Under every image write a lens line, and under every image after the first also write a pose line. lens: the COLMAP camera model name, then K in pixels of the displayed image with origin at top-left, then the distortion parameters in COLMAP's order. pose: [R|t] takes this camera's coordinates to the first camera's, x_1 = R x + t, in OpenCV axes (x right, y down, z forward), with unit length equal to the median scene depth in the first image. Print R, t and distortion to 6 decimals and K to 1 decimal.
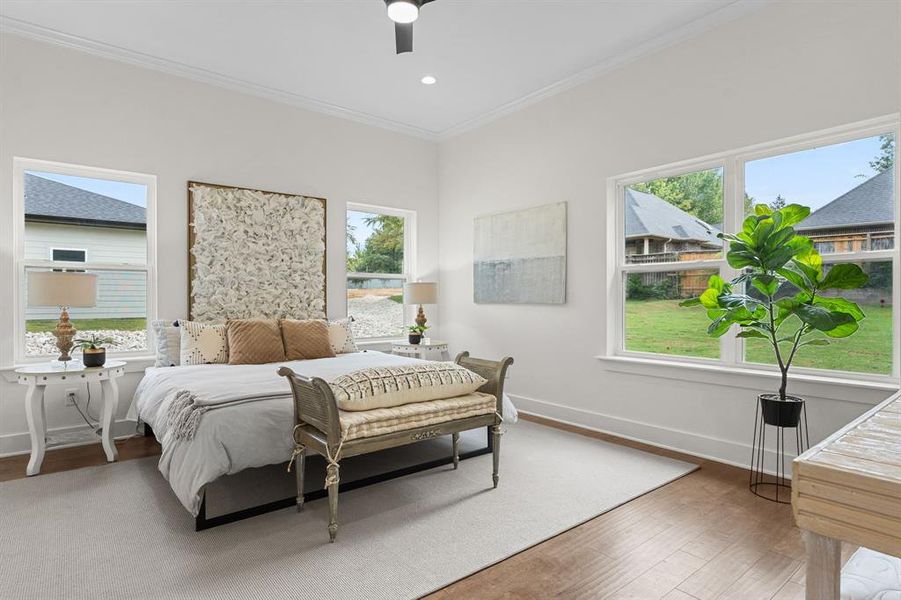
lens RADIAL K [[493.2, 0, 450.5], [0, 493.2, 300.0], [0, 0, 1]] dist [-0.012935, -0.000125]
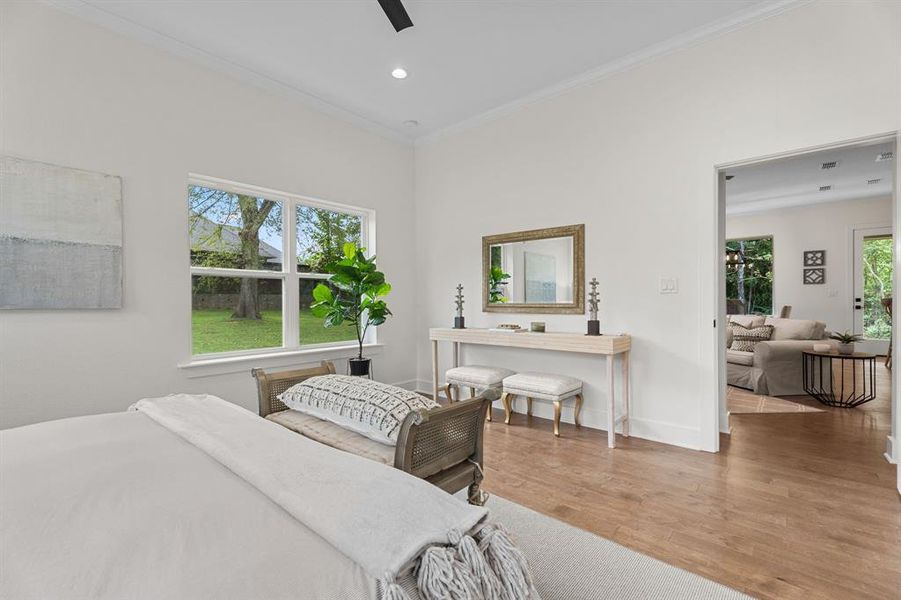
lens RADIAL K [[397.0, 0, 449.6], [0, 397.0, 302.1], [0, 0, 1]] dist [0.000812, 0.000401]
pose [[-0.179291, -0.003215, 0.983791, -0.465477], [0.006063, 0.999972, 0.004372, -0.001656], [-0.983777, 0.006749, -0.179266, 0.588043]]
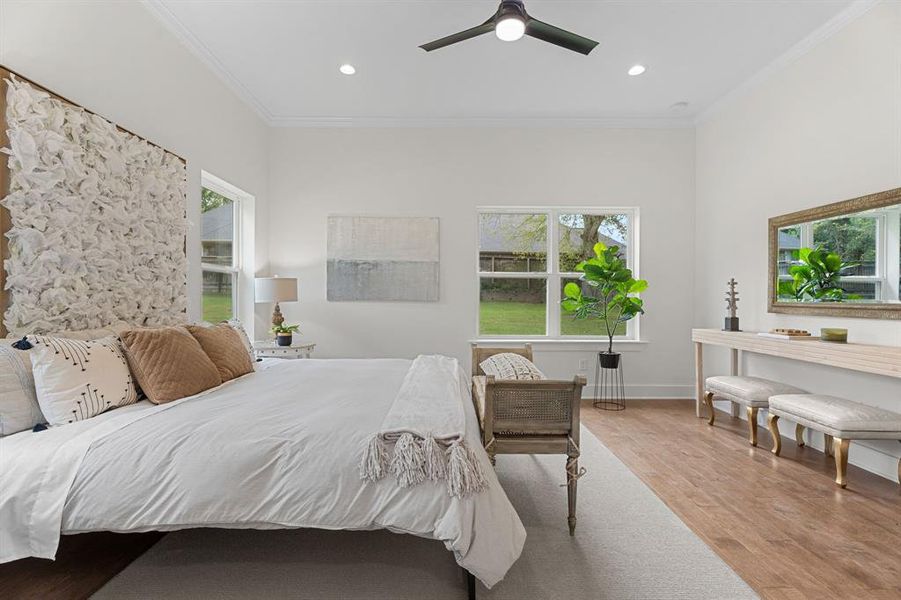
lens RADIAL K [[407.2, 0, 458.9], [0, 407.2, 295.8], [0, 0, 1]] dist [0.000991, 0.000358]
pose [[0.612050, 0.004732, 0.790805, -0.525655], [-0.002955, 0.999989, -0.003696, -0.000844], [-0.790813, -0.000075, 0.612057, 0.328873]]
